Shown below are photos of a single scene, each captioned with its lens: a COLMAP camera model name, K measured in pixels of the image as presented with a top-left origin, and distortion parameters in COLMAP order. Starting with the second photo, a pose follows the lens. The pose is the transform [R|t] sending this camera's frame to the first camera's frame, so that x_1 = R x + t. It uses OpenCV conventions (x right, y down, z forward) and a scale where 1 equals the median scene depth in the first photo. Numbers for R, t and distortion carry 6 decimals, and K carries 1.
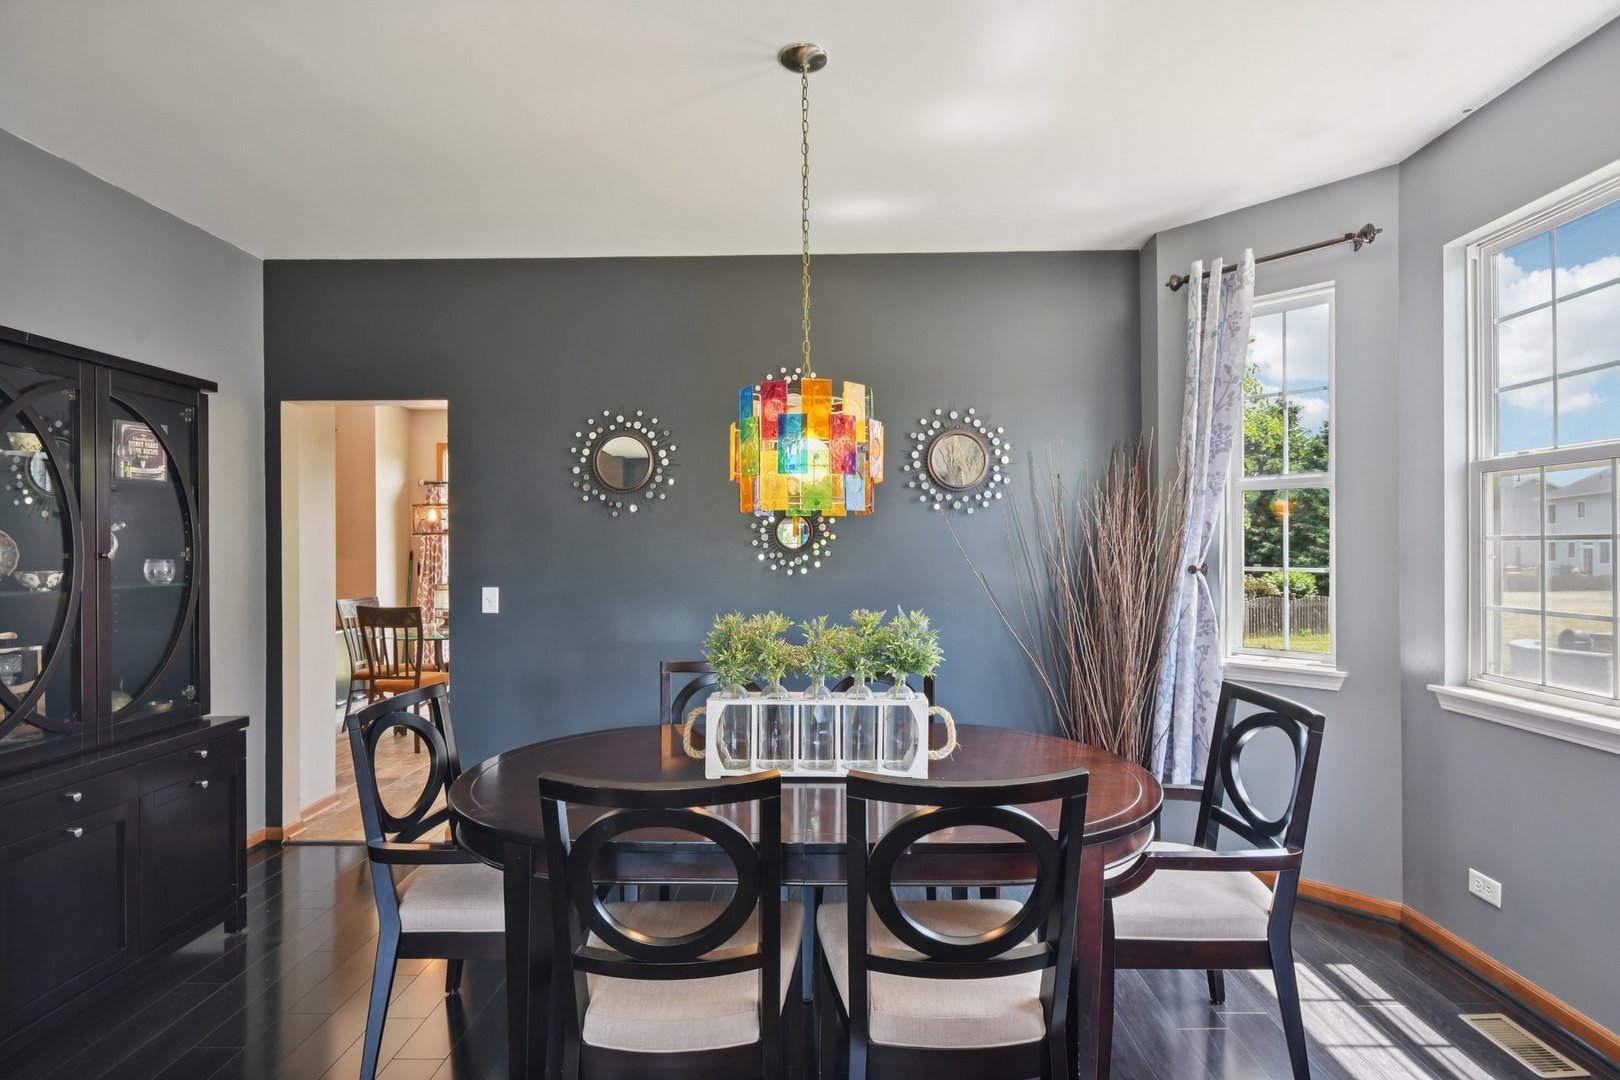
lens RADIAL K [[808.2, 0, 809.5], [0, 808.2, 543.4], [0, 0, 1]] dist [0.006761, 0.000273]
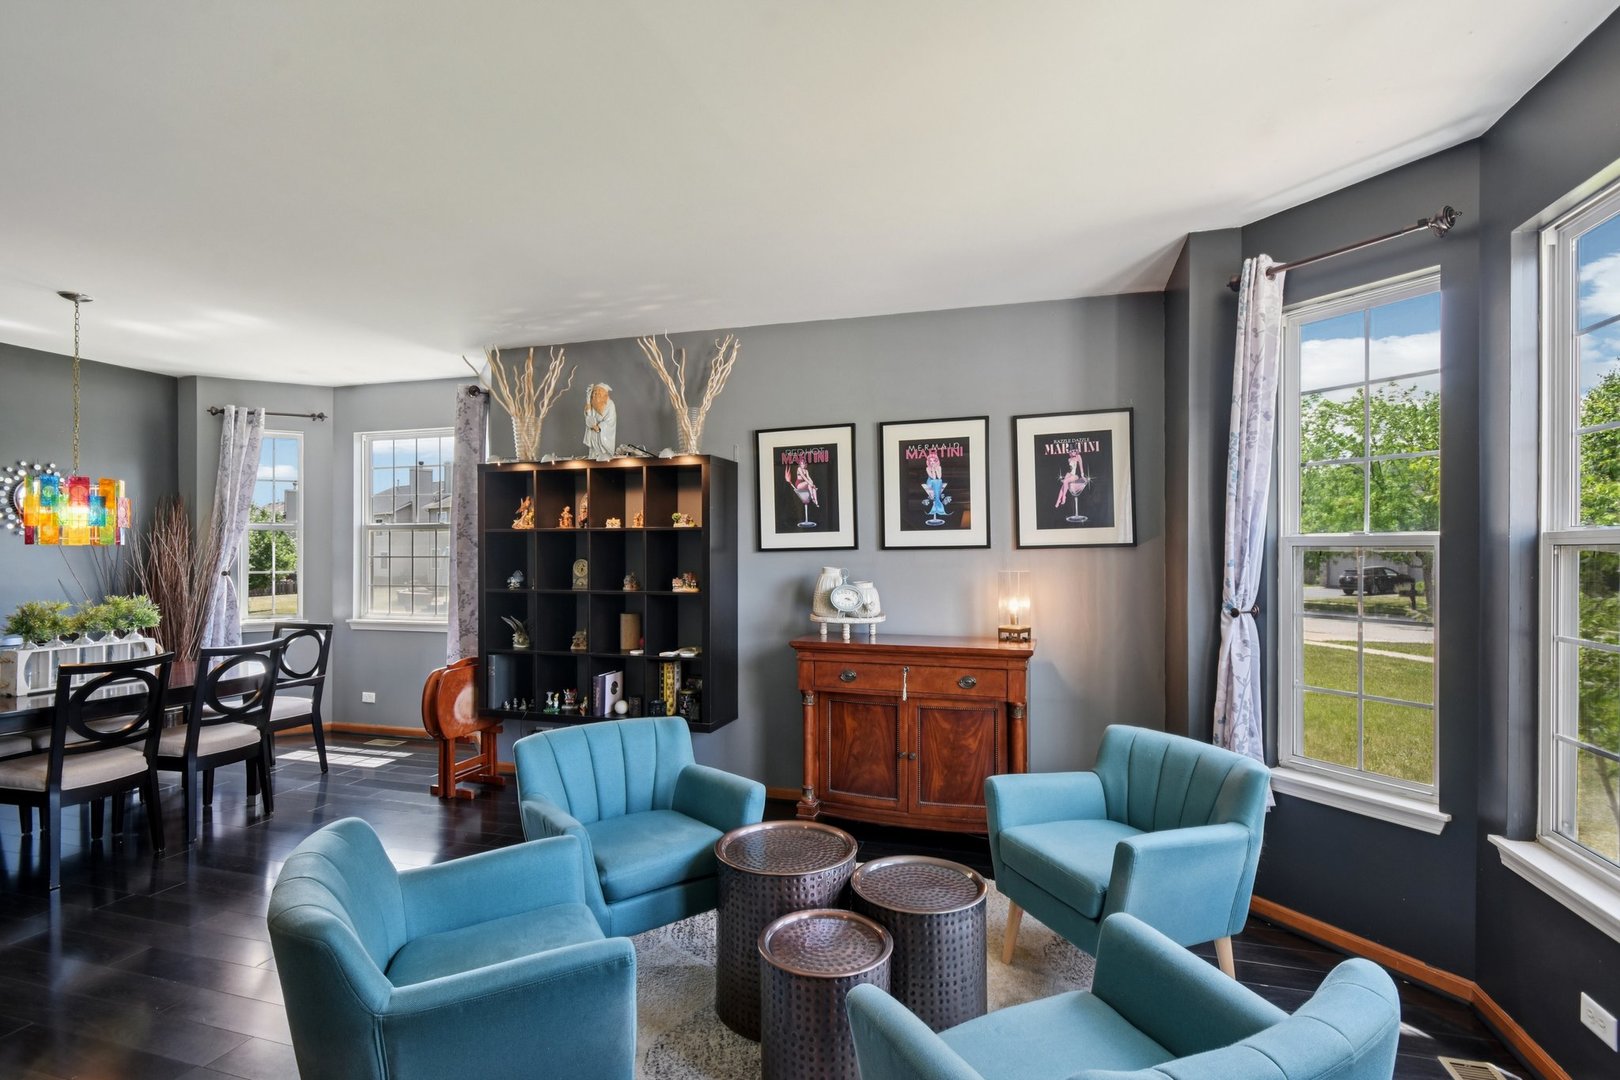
lens RADIAL K [[786.9, 0, 807.5], [0, 786.9, 546.6], [0, 0, 1]] dist [0.006487, 0.000961]
pose [[0.275406, 0.009353, 0.961282, -0.856603], [-0.005127, 0.999953, -0.008260, -0.019384], [-0.961314, -0.002653, 0.275441, -0.727851]]
